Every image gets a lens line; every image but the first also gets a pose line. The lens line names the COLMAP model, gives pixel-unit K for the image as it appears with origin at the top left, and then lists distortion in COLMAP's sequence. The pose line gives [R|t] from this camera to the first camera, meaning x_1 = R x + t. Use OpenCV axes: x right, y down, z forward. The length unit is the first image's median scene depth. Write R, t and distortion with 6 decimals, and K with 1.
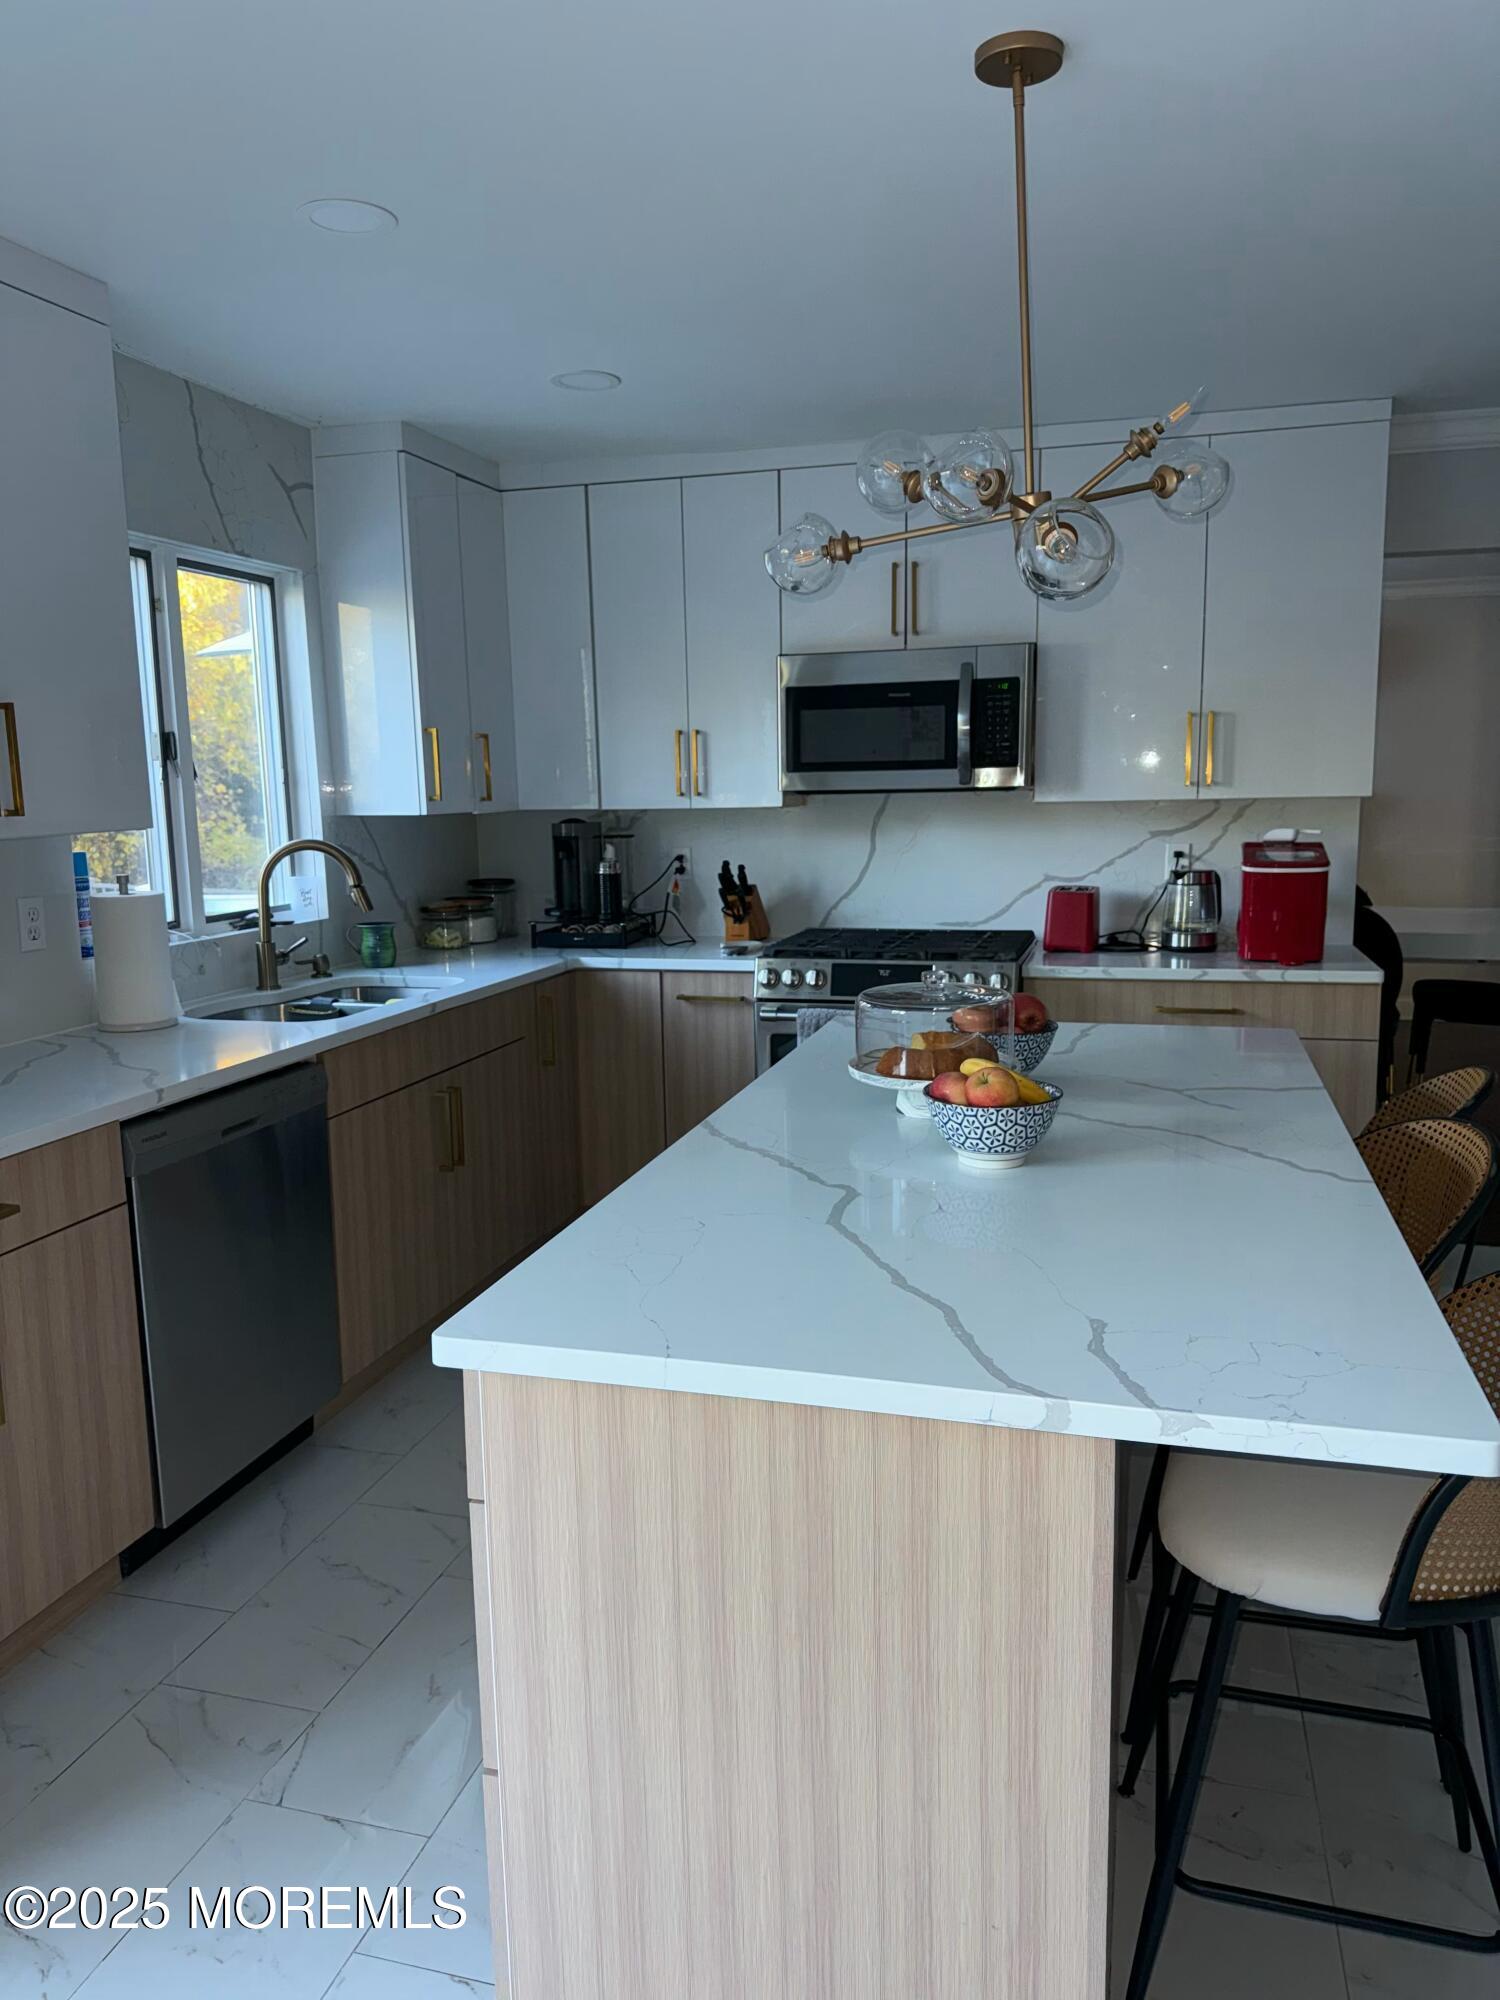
lens RADIAL K [[1446.4, 0, 750.0], [0, 1446.4, 1000.0], [0, 0, 1]] dist [0.051721, -0.069095]
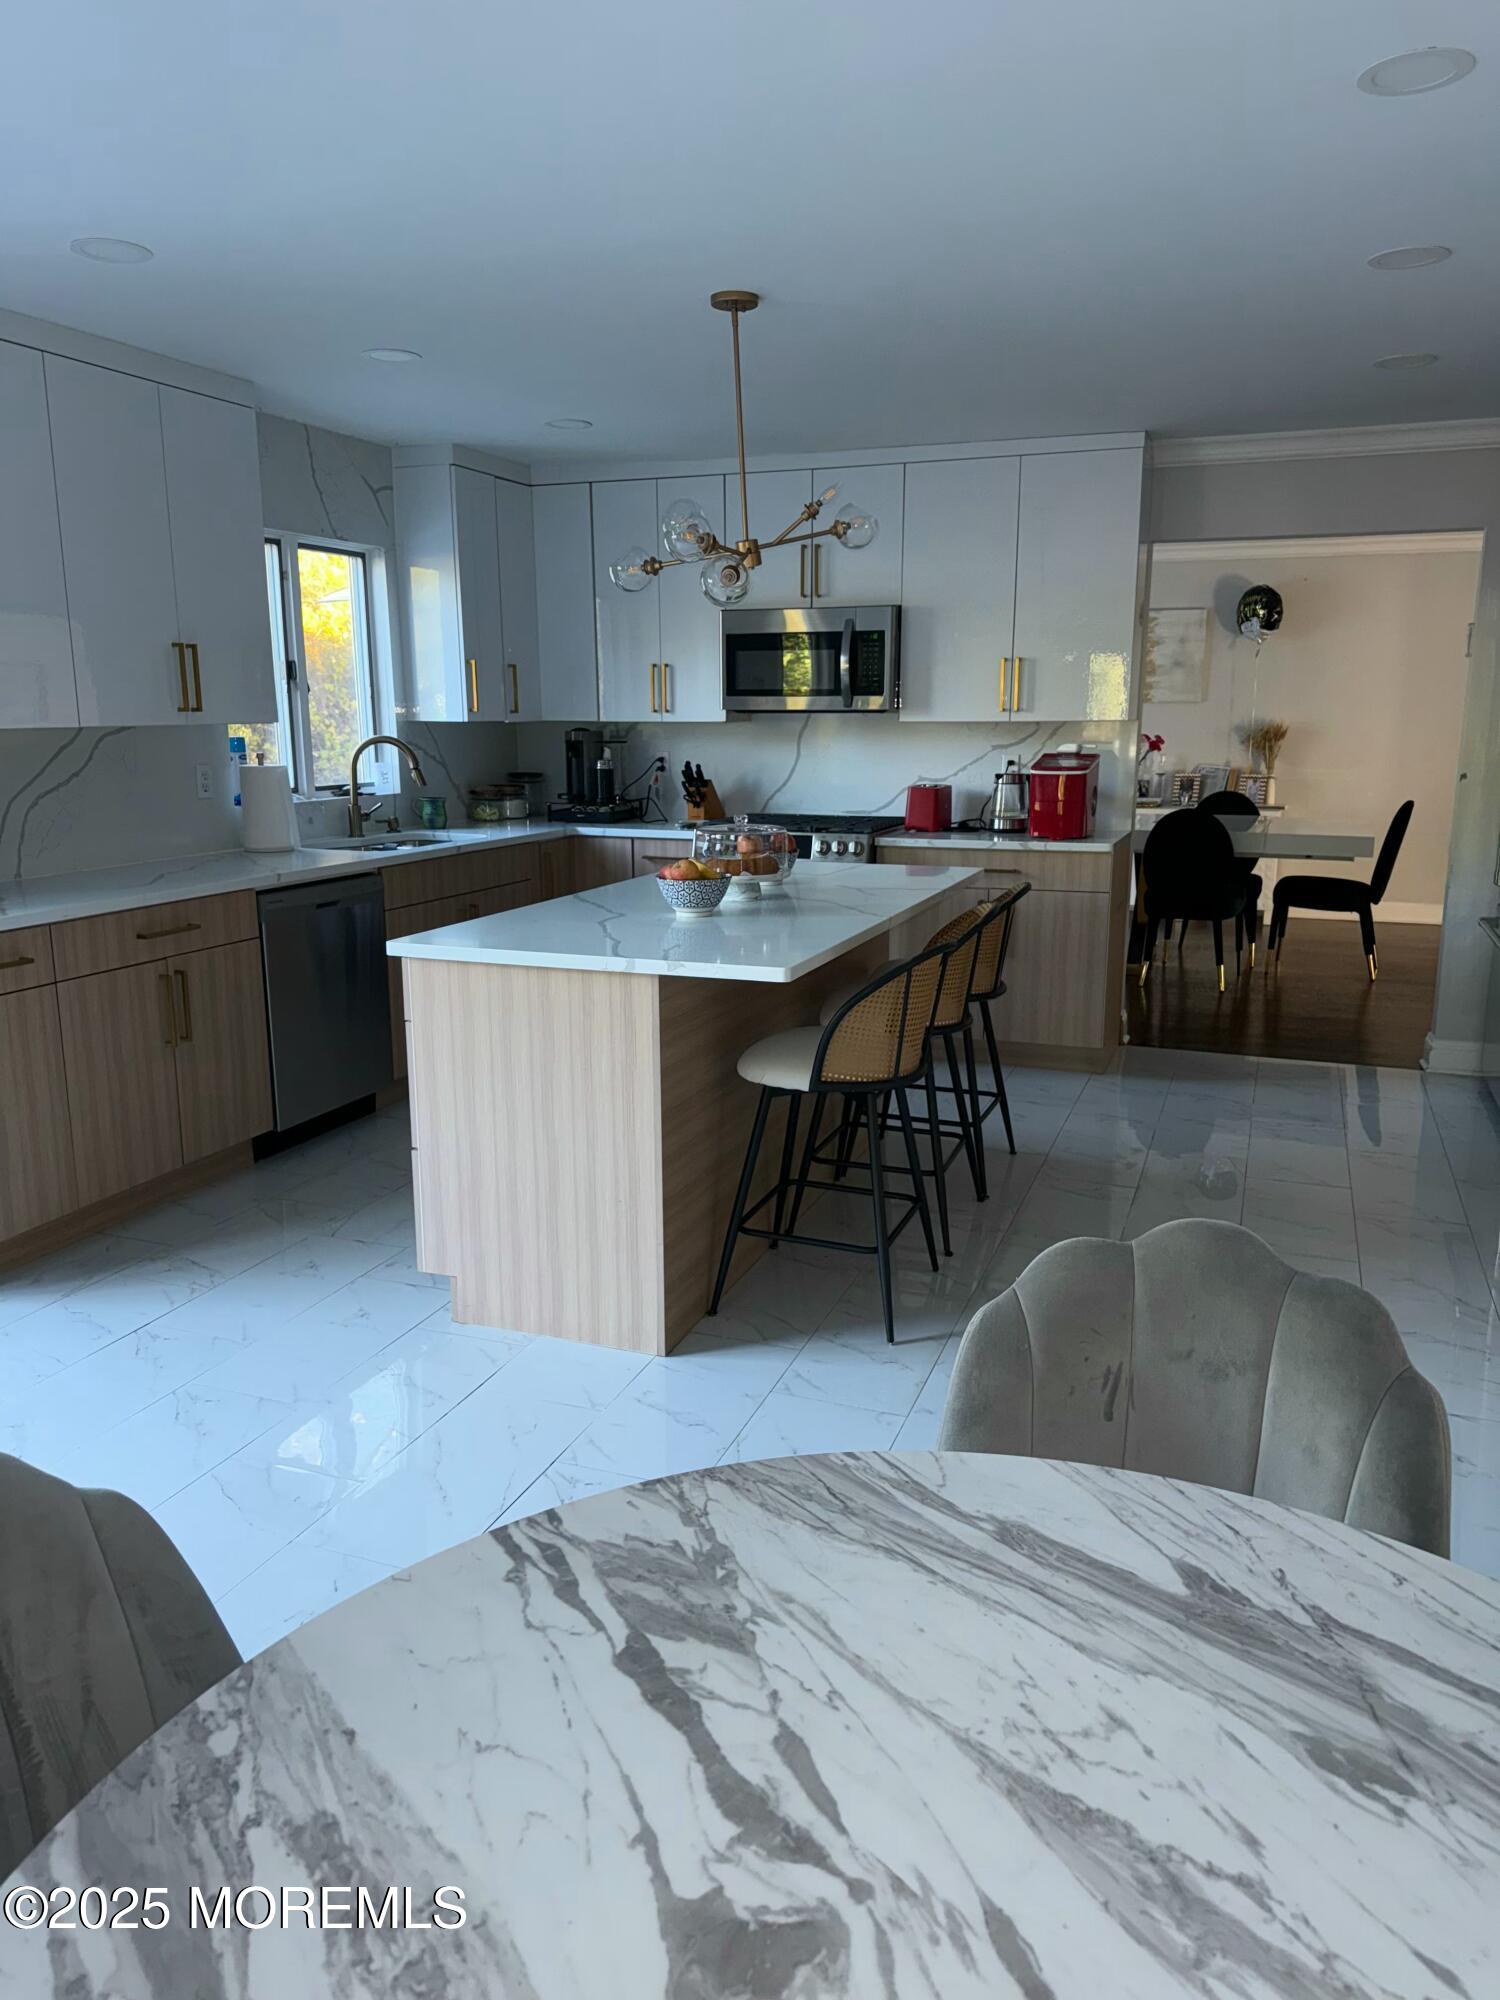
lens RADIAL K [[1433.9, 0, 750.0], [0, 1433.9, 1000.0], [0, 0, 1]] dist [0.047410, -0.000983]
pose [[0.995999, 0.035378, -0.082069, 0.179676], [-0.031256, 0.998210, 0.050980, 0.065226], [0.083725, -0.048210, 0.995322, -0.400473]]
